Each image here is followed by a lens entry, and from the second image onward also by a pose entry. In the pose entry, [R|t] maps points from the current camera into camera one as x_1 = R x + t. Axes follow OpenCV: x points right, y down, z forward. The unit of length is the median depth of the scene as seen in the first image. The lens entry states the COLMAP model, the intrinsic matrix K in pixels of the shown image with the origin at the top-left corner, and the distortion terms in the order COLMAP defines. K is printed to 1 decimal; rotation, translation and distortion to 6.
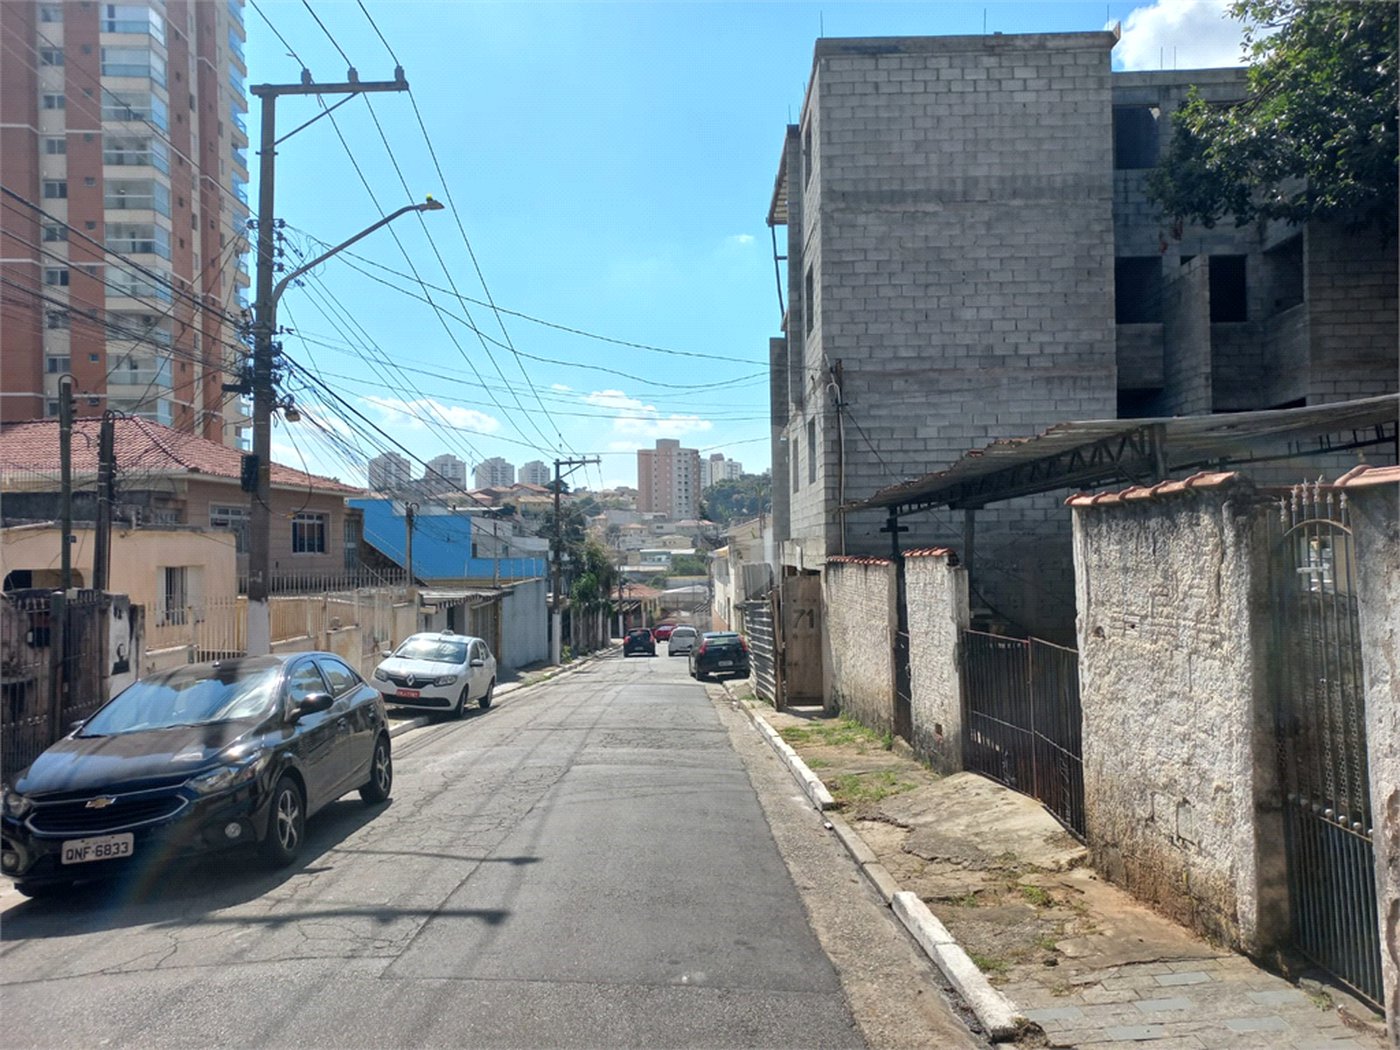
lens RADIAL K [[1007.3, 0, 710.1], [0, 1007.3, 543.8], [0, 0, 1]] dist [0.037014, -0.008570]
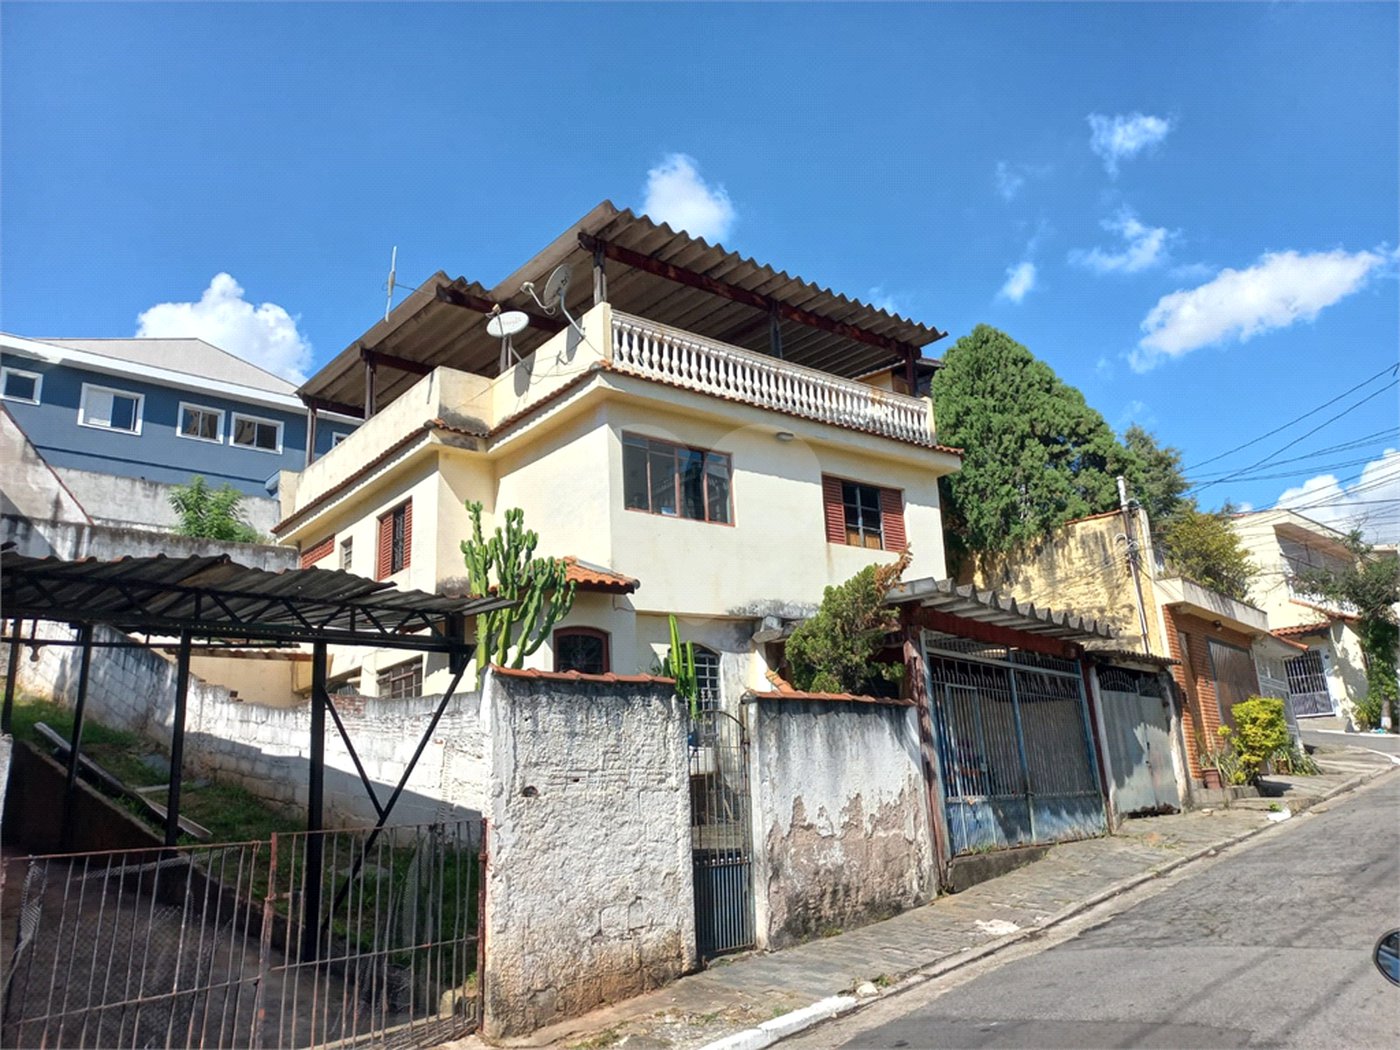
lens RADIAL K [[1007.3, 0, 712.8], [0, 1007.3, 531.5], [0, 0, 1]] dist [0.037014, -0.008570]
pose [[-0.711678, 0.239898, 0.660275, -0.672778], [0.060277, 0.957272, -0.282836, 0.165804], [-0.699915, -0.161489, -0.695730, 1.986150]]
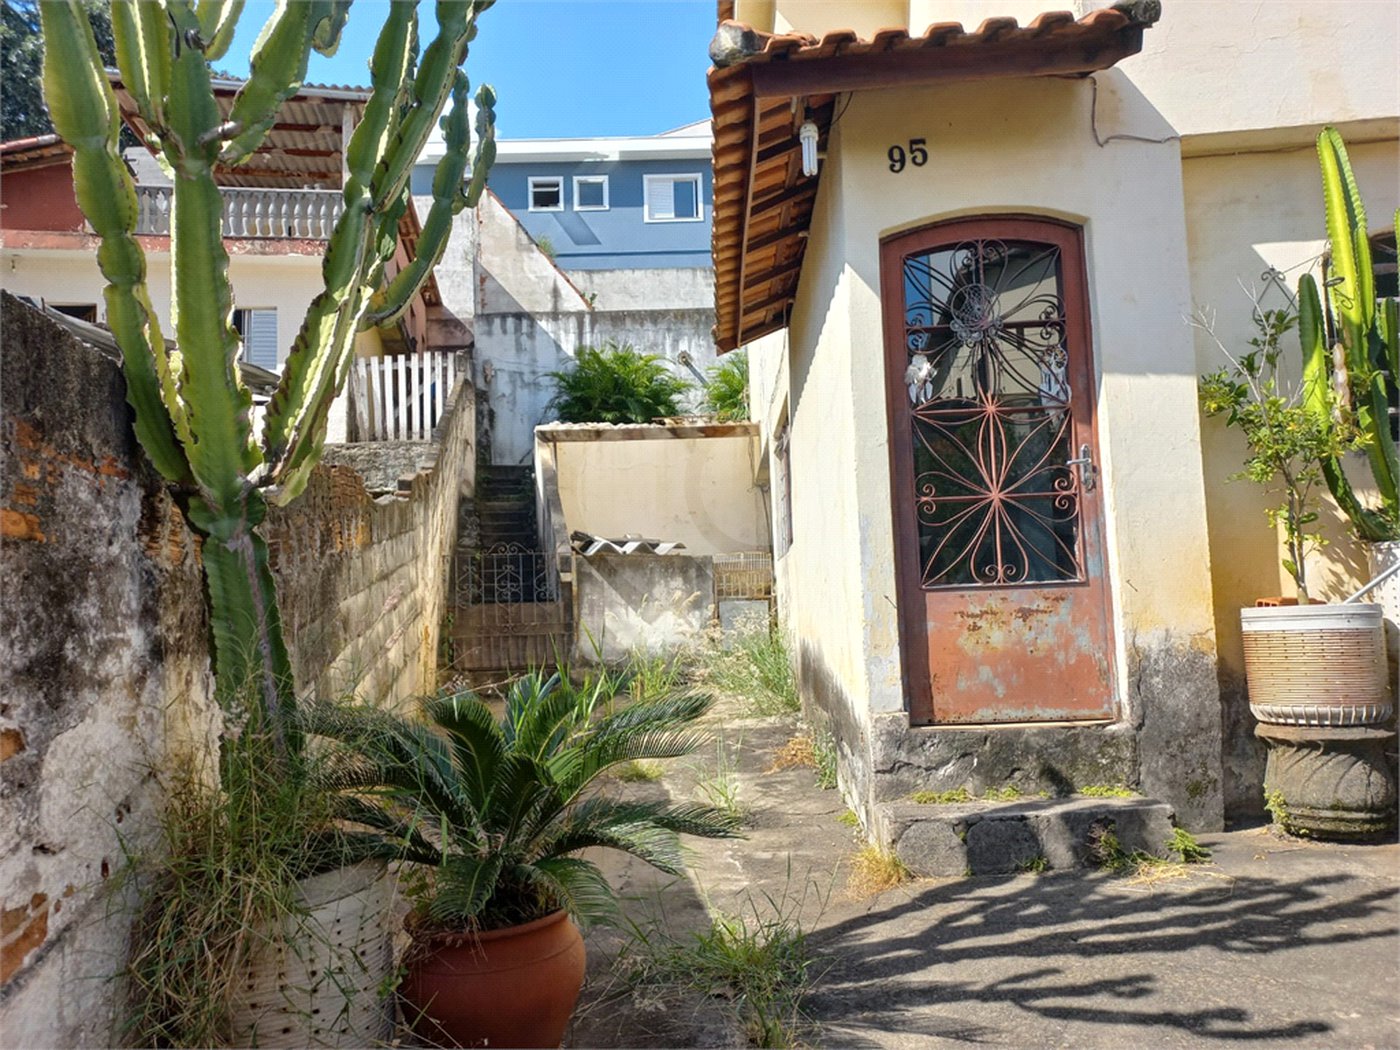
lens RADIAL K [[1007.3, 0, 718.0], [0, 1007.3, 545.0], [0, 0, 1]] dist [0.037014, -0.008570]
pose [[-0.114012, 0.110441, 0.987322, 0.494908], [0.033840, 0.993657, -0.107242, 0.013014], [-0.992903, 0.021184, -0.117026, 0.768000]]
